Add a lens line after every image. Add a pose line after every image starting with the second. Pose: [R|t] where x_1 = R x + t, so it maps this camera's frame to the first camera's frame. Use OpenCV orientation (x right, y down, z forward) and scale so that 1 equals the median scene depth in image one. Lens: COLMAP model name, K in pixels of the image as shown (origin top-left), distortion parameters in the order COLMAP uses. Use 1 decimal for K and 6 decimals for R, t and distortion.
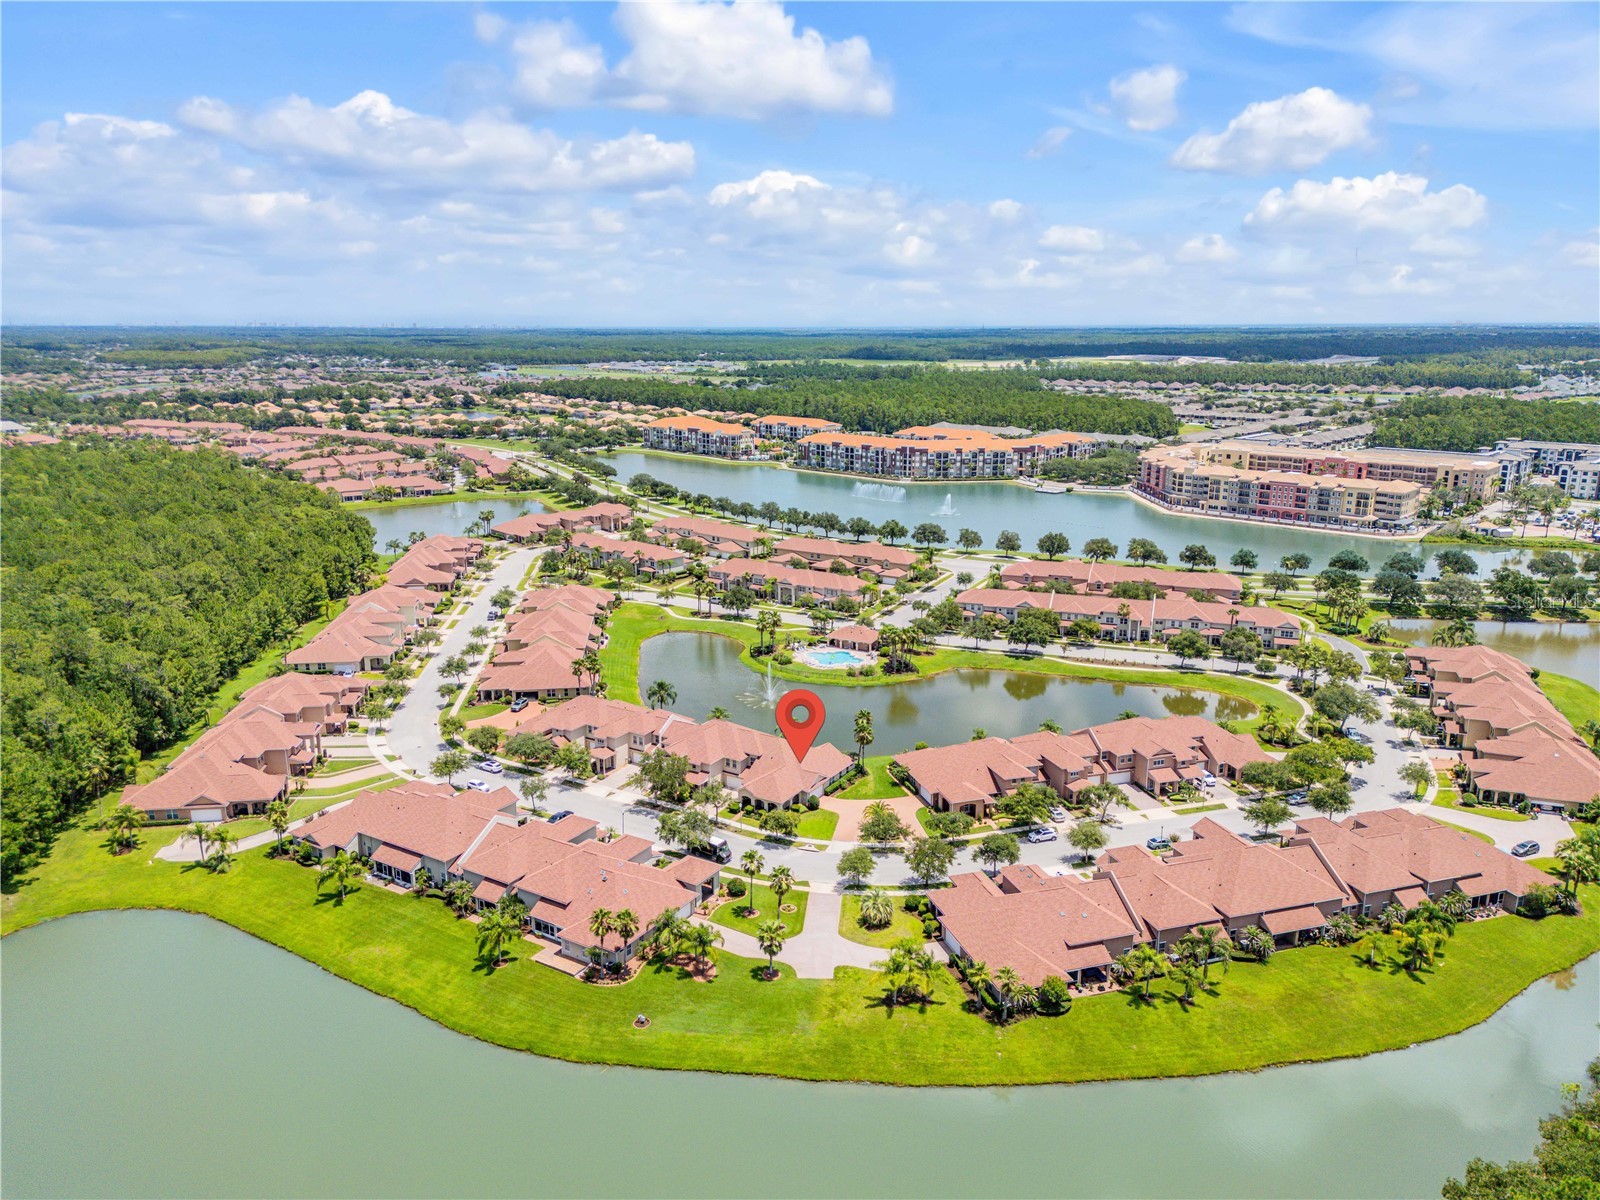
lens RADIAL K [[1131.0, 0, 800.0], [0, 1131.0, 600.0], [0, 0, 1]] dist [0.085996, -0.091438]
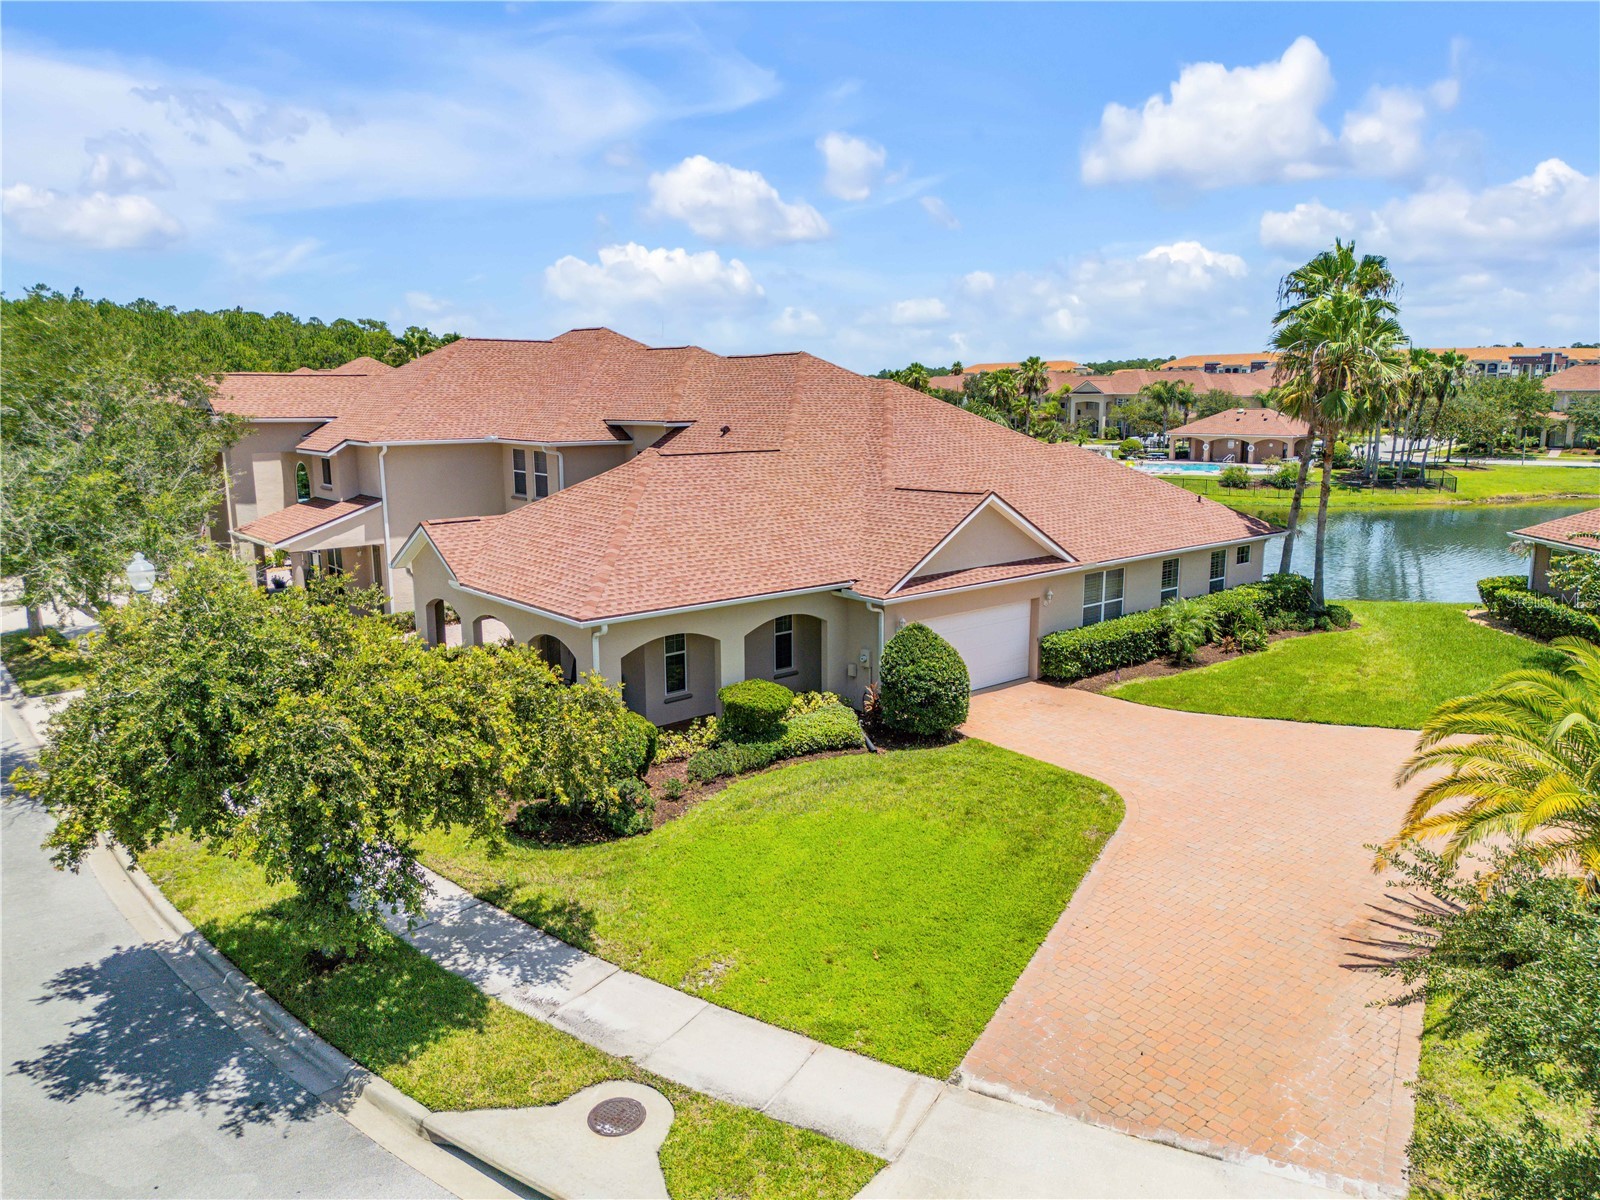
lens RADIAL K [[1131.5, 0, 794.4], [0, 1131.5, 597.4], [0, 0, 1]] dist [0.074684, -0.081608]
pose [[0.950699, 0.052260, -0.305680, 0.018748], [-0.069872, 0.996450, -0.046953, 0.090609], [0.302141, 0.065996, 0.950976, 0.452367]]
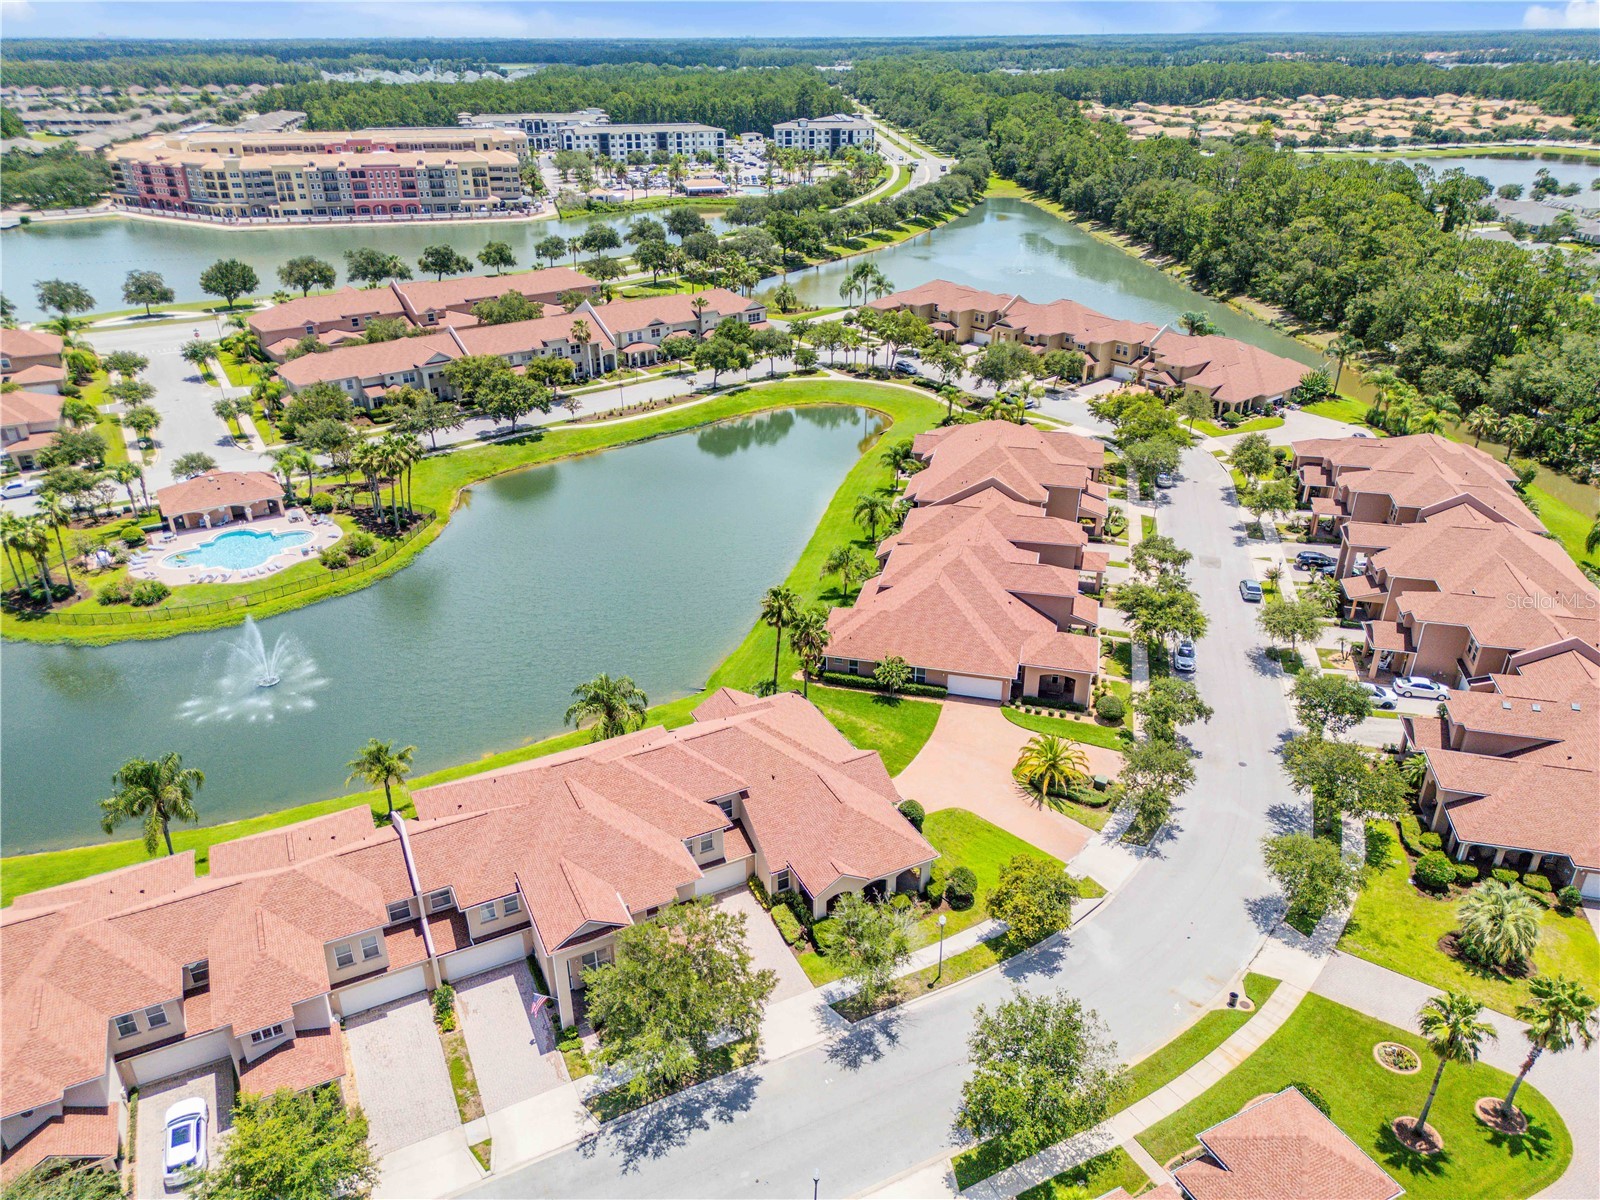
lens RADIAL K [[1131.0, 0, 800.0], [0, 1131.0, 600.0], [0, 0, 1]] dist [0.085996, -0.091438]
pose [[0.528245, -0.377842, 0.760390, -0.159457], [0.207055, 0.925821, 0.316204, -0.022441], [-0.823460, -0.009591, 0.567294, 0.407736]]
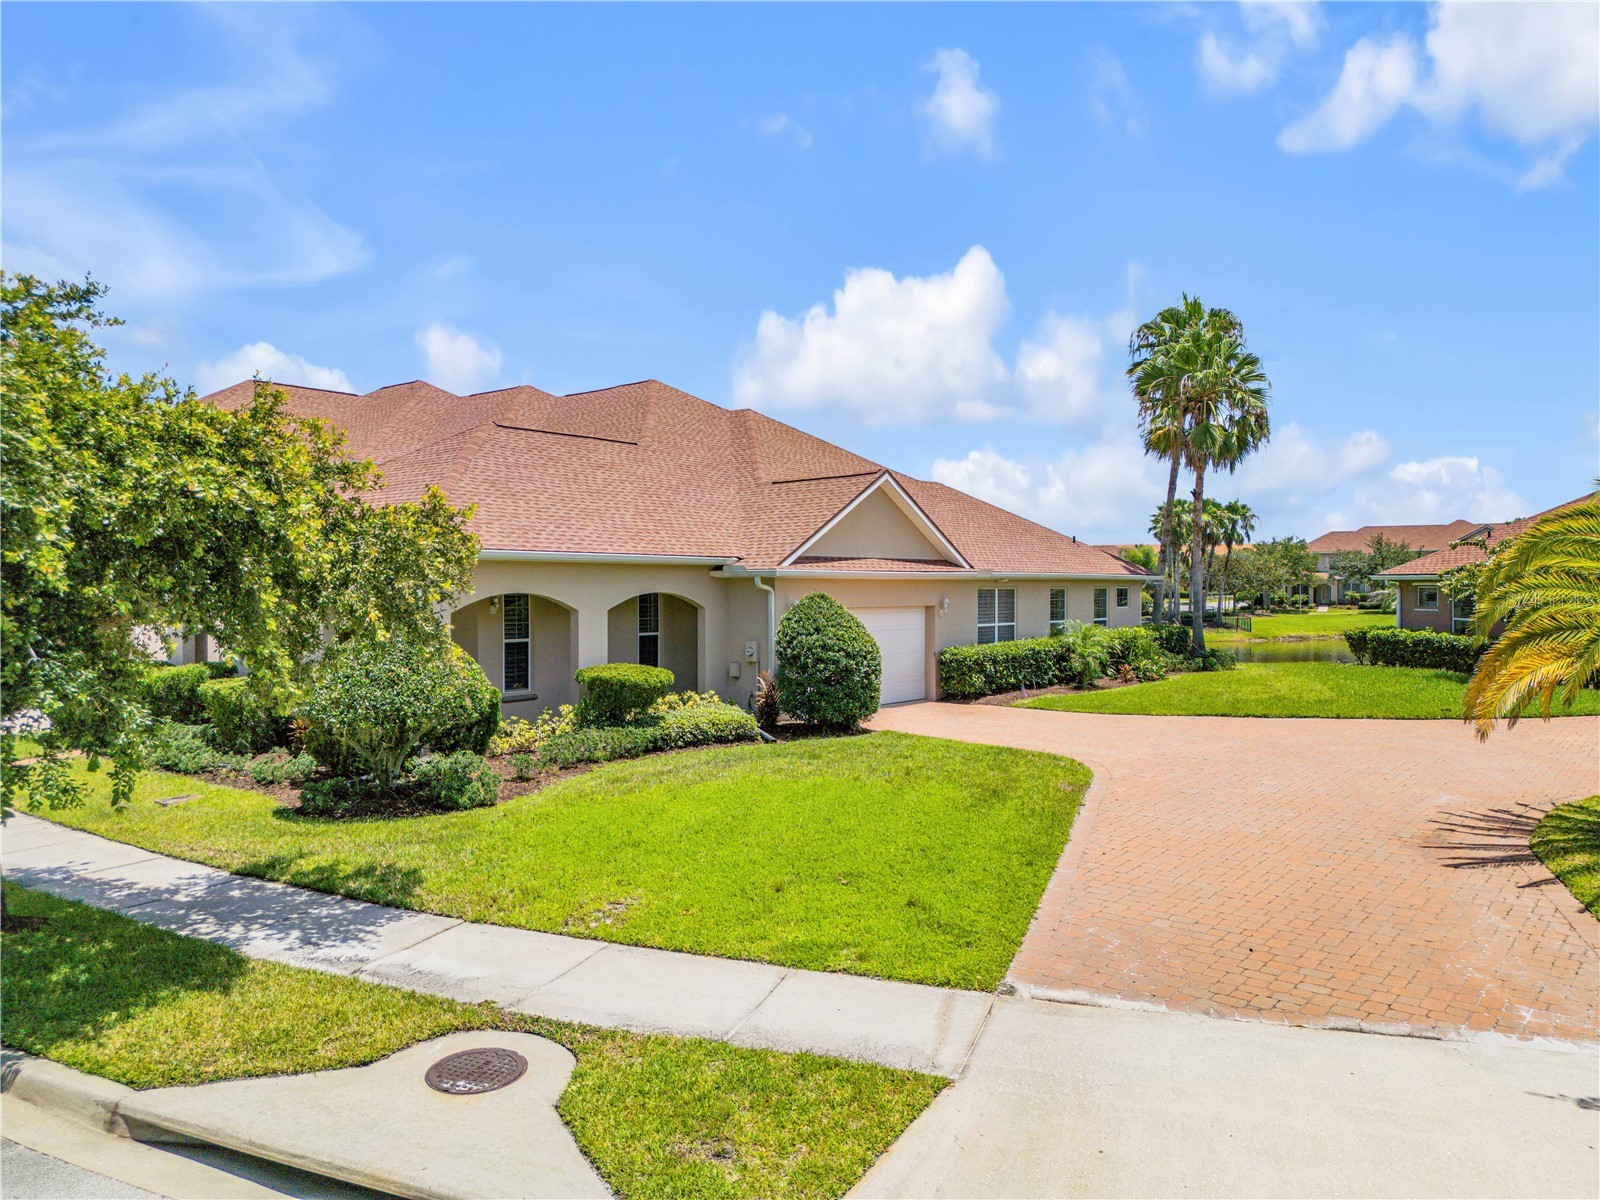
lens RADIAL K [[1131.0, 0, 800.0], [0, 1131.0, 600.0], [0, 0, 1]] dist [0.085996, -0.091438]
pose [[0.990097, 0.000666, -0.140383, 0.012577], [-0.032604, 0.973736, -0.225335, 0.101034], [0.136546, 0.227680, 0.964115, 0.463626]]
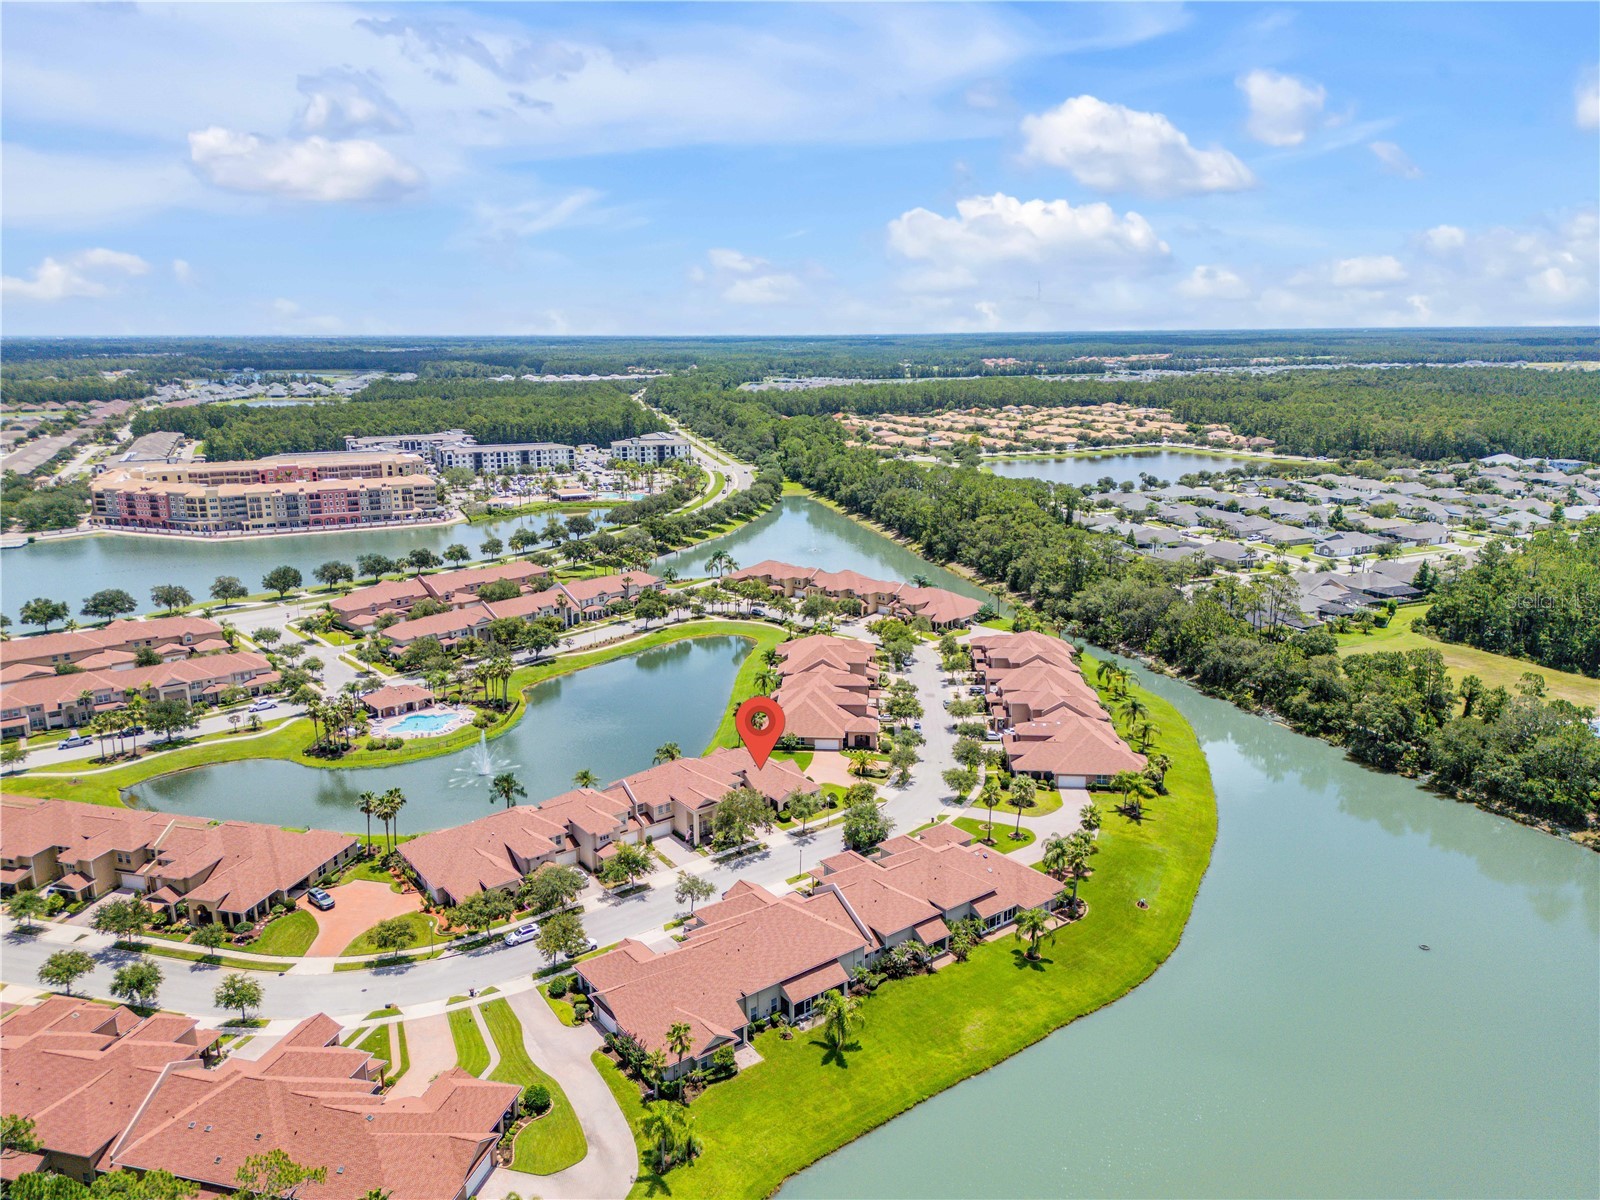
lens RADIAL K [[1131.0, 0, 800.0], [0, 1131.0, 600.0], [0, 0, 1]] dist [0.085996, -0.091438]
pose [[0.360732, -0.218238, 0.906777, -0.470383], [0.228574, 0.963275, 0.140905, -0.070376], [-0.904227, 0.156437, 0.397368, 0.289564]]
